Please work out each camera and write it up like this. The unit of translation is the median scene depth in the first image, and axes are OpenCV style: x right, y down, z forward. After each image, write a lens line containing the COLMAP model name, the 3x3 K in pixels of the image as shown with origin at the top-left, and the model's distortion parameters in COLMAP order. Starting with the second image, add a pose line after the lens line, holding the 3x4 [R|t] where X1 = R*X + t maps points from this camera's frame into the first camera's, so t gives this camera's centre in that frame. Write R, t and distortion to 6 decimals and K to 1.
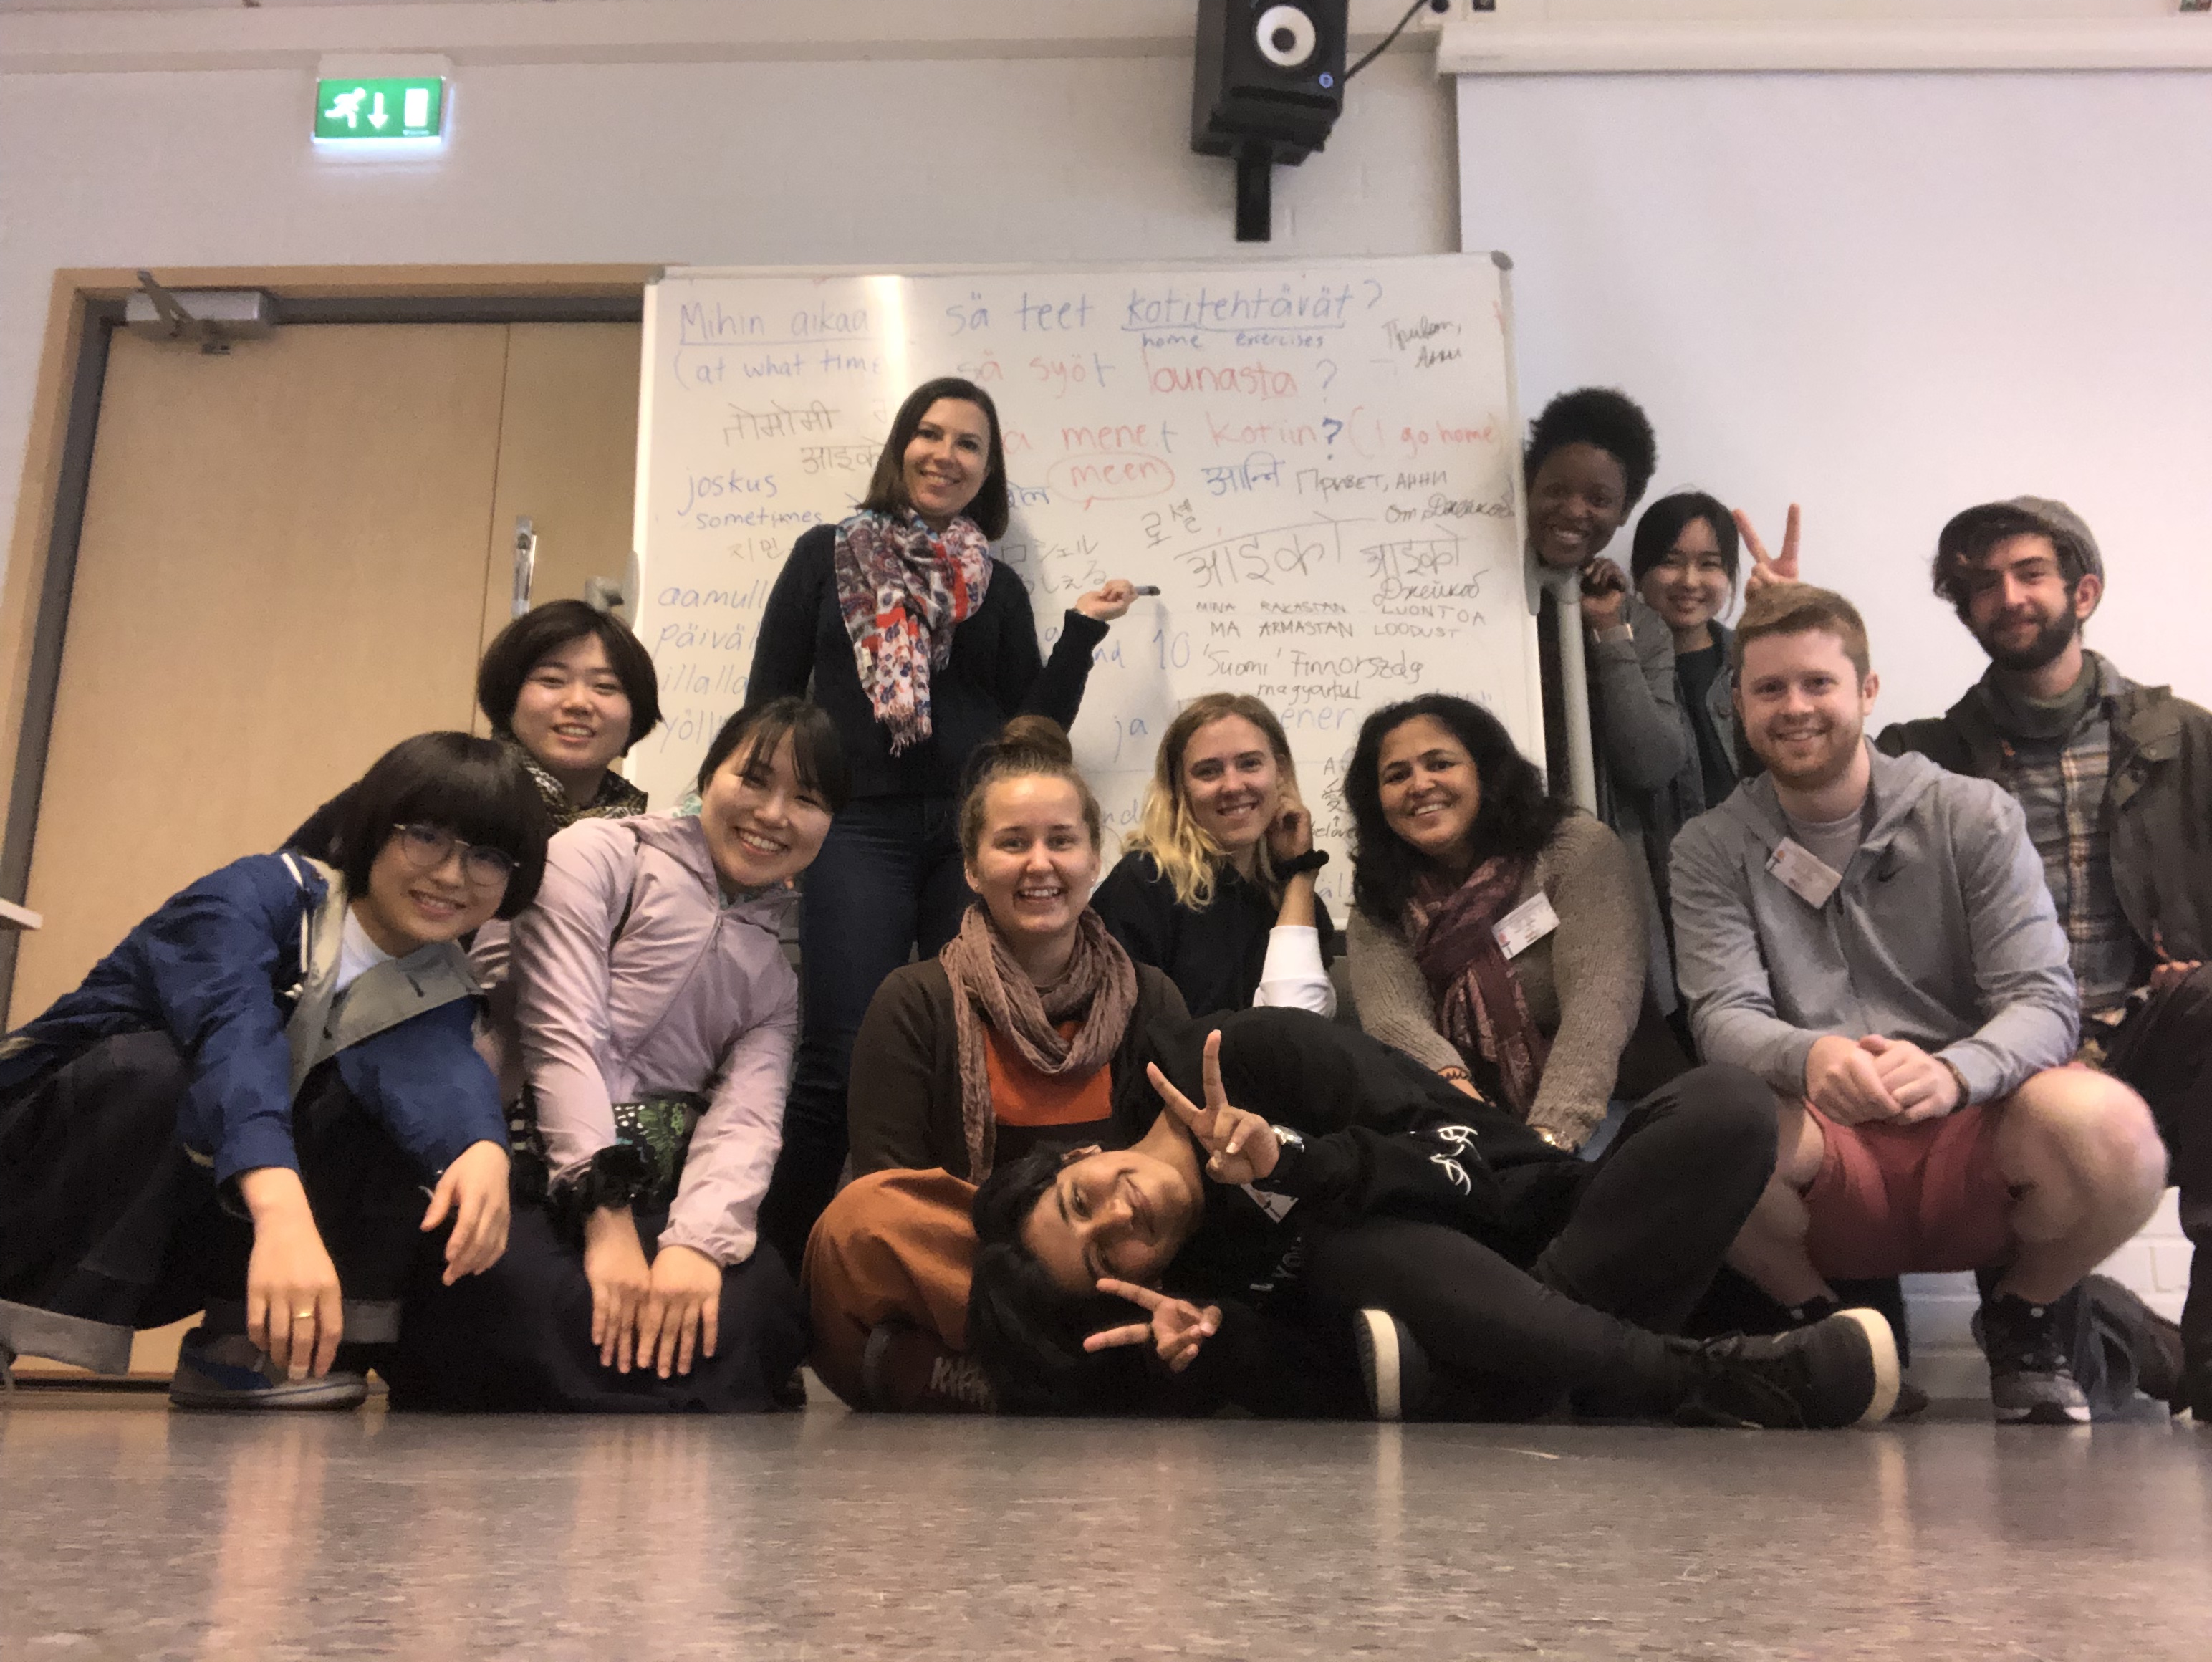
lens RADIAL K [[2053.4, 0, 1113.2], [0, 2053.4, 831.1], [0, 0, 1]] dist [0.006515, 0.000000]
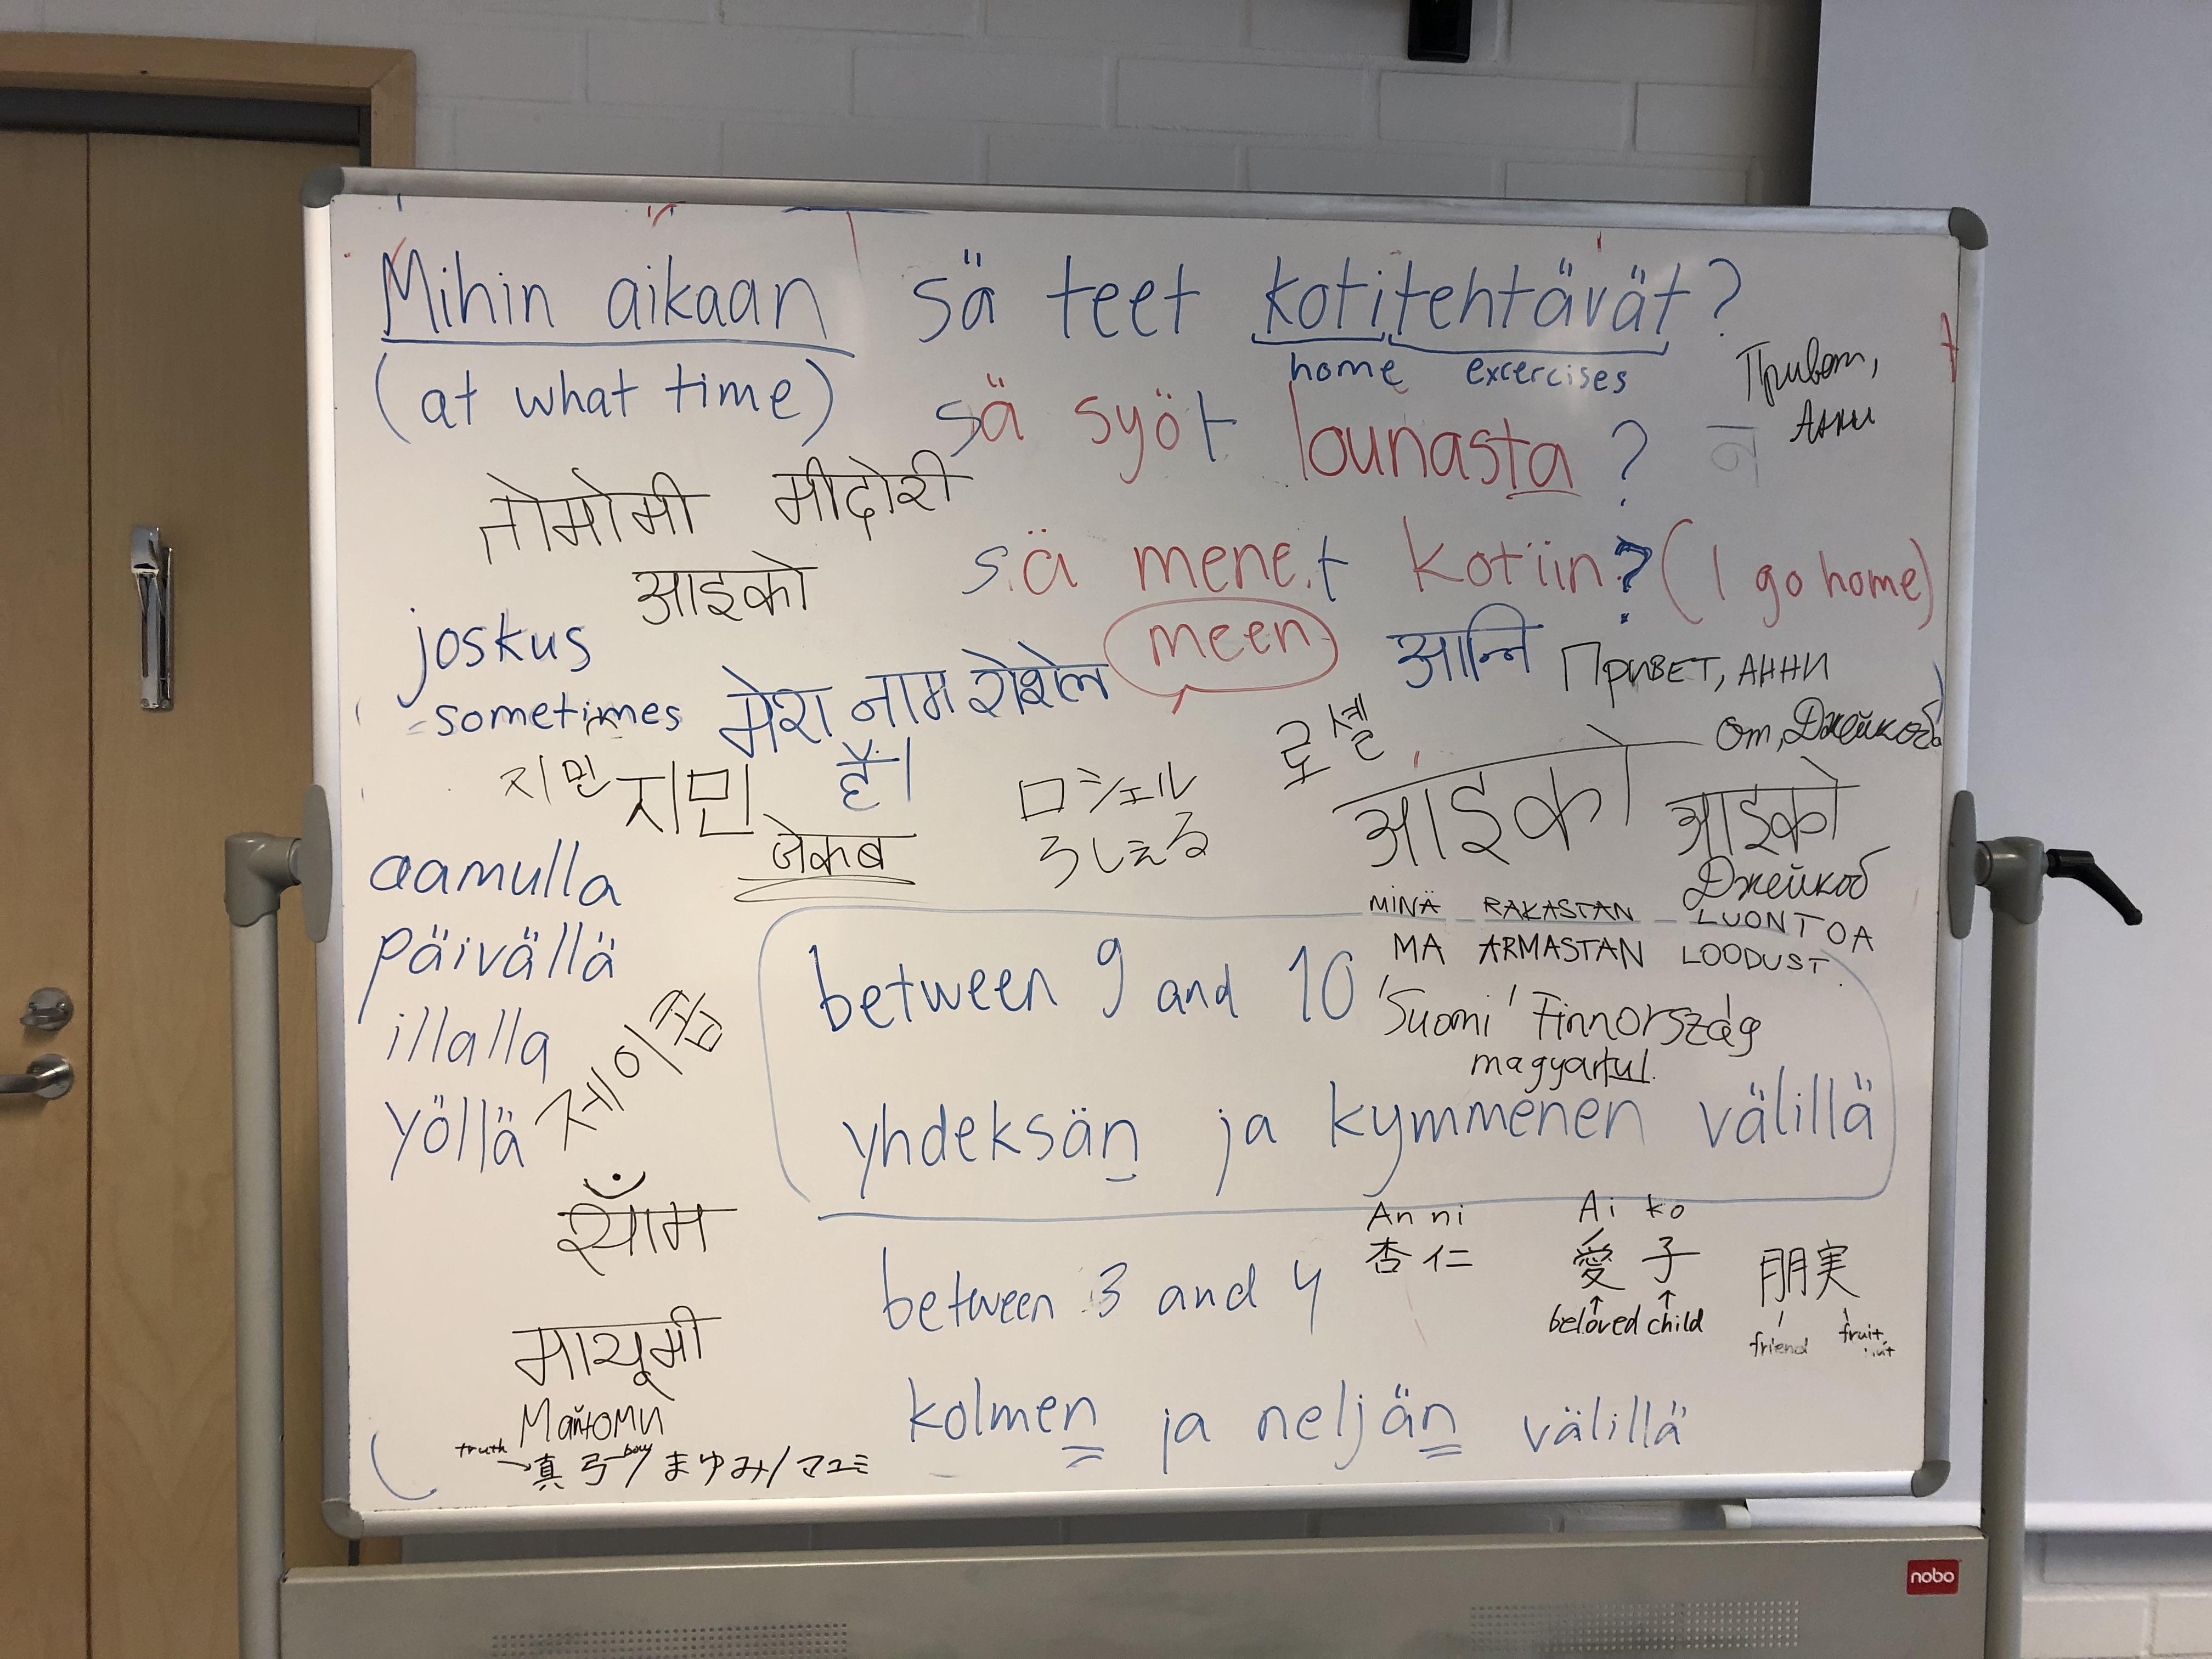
lens RADIAL K [[1871.1, 0, 1086.9], [0, 1871.1, 831.9], [0, 0, 1]] dist [0.014598, -0.034923]
pose [[0.996556, 0.015914, 0.081381, -0.075676], [-0.039814, 0.952714, 0.301248, -0.272494], [-0.072739, -0.303451, 0.950067, 0.523546]]
